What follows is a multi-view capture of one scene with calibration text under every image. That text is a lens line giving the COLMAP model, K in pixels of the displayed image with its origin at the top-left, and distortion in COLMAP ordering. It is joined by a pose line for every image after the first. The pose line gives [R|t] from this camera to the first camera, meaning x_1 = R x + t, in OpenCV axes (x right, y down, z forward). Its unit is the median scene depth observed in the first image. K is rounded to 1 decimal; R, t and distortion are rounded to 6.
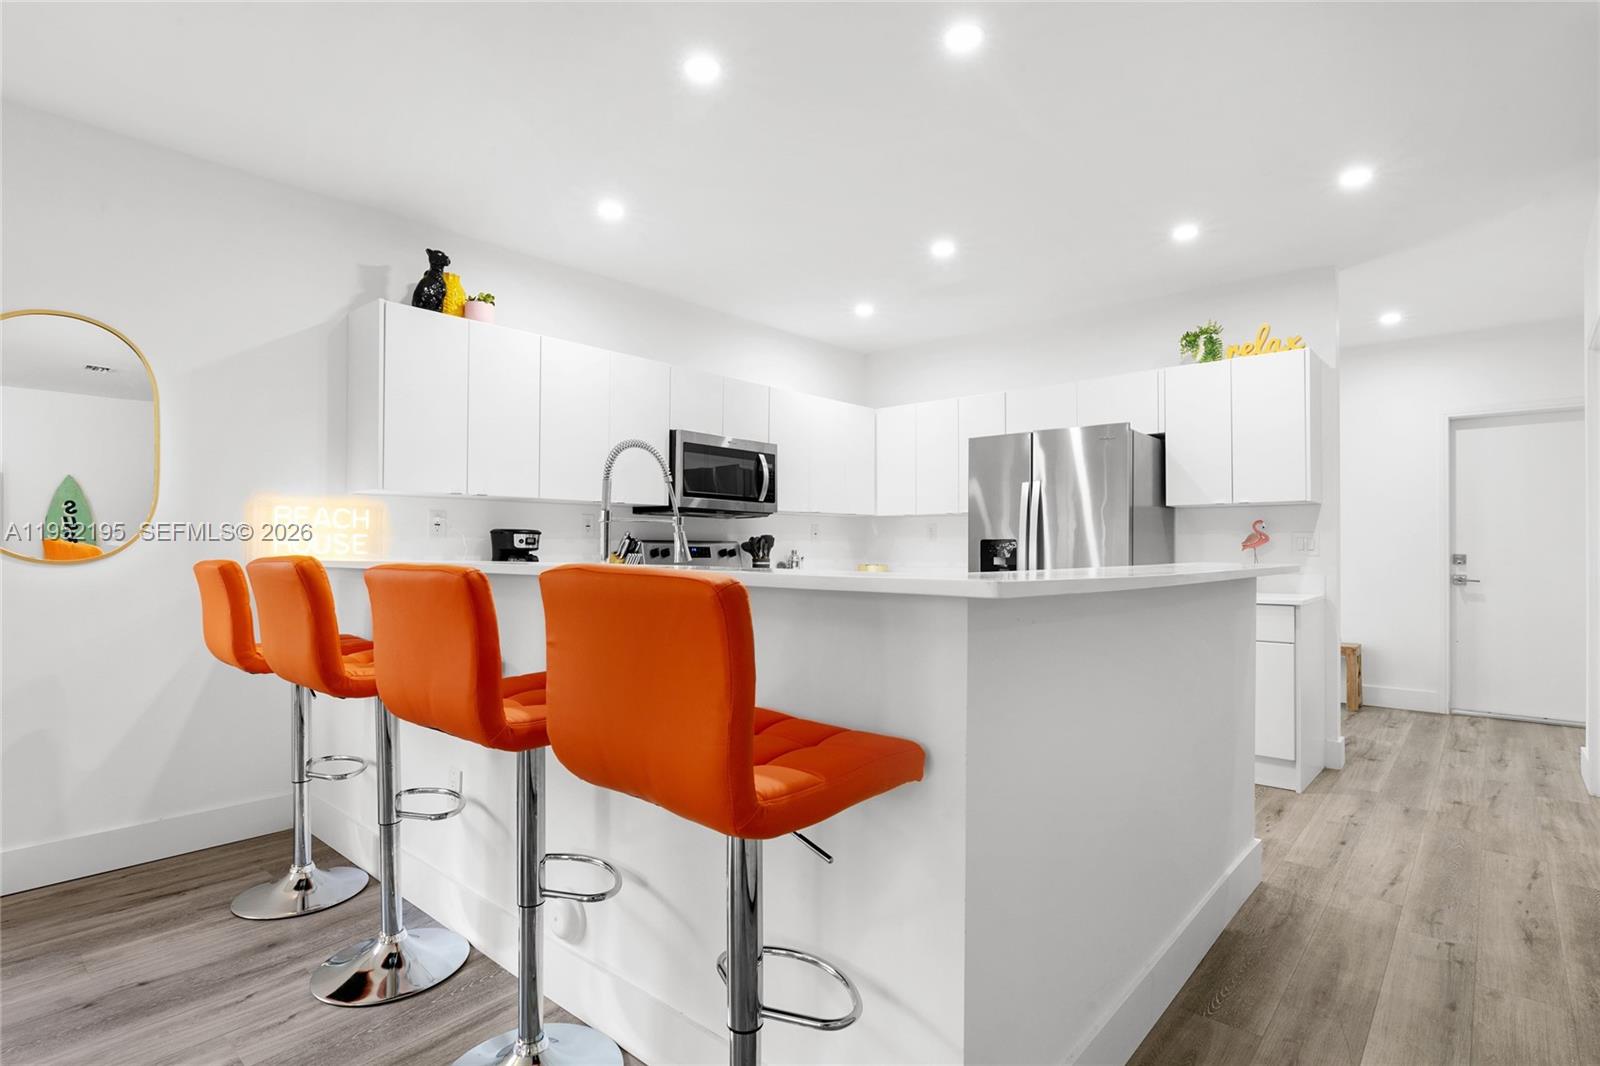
lens RADIAL K [[801.0, 0, 800.3], [0, 801.0, 538.6], [0, 0, 1]] dist [-0.015544, -0.000009]
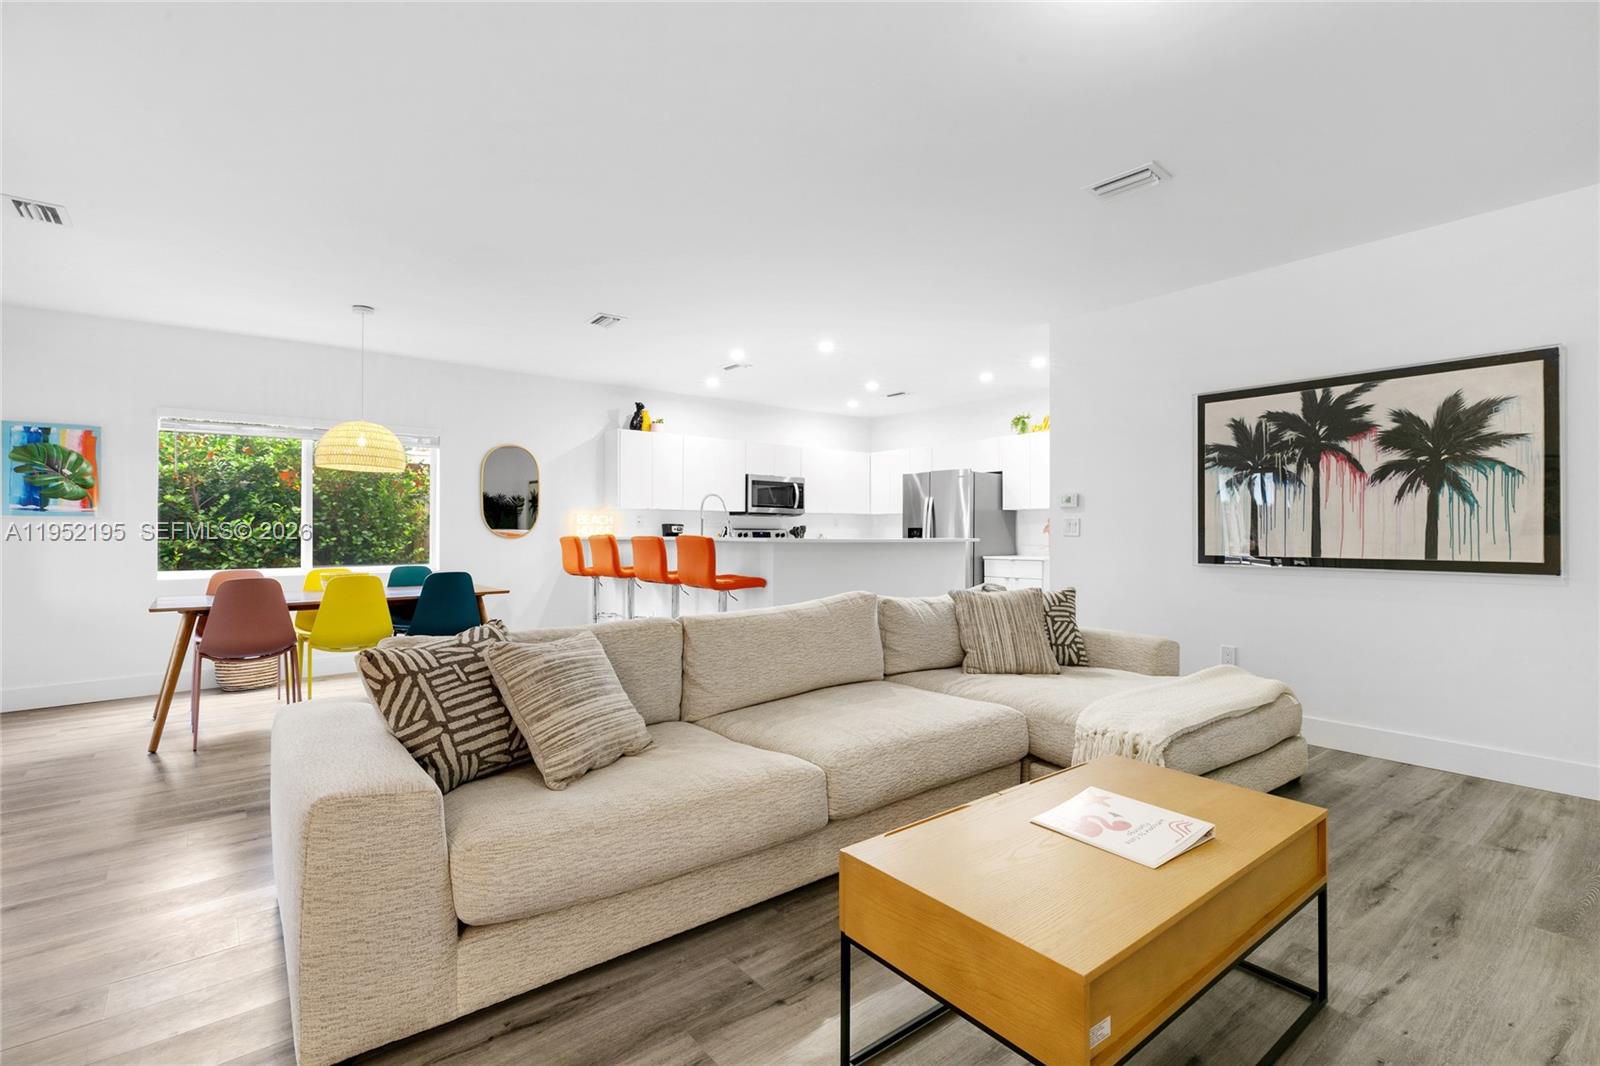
lens RADIAL K [[740.2, 0, 808.7], [0, 740.2, 525.2], [0, 0, 1]] dist [0.008718, -0.001025]
pose [[0.986214, -0.002409, -0.165456, 0.303551], [0.002380, 0.999997, -0.000373, -0.005354], [0.165456, -0.000026, 0.986217, -0.821804]]
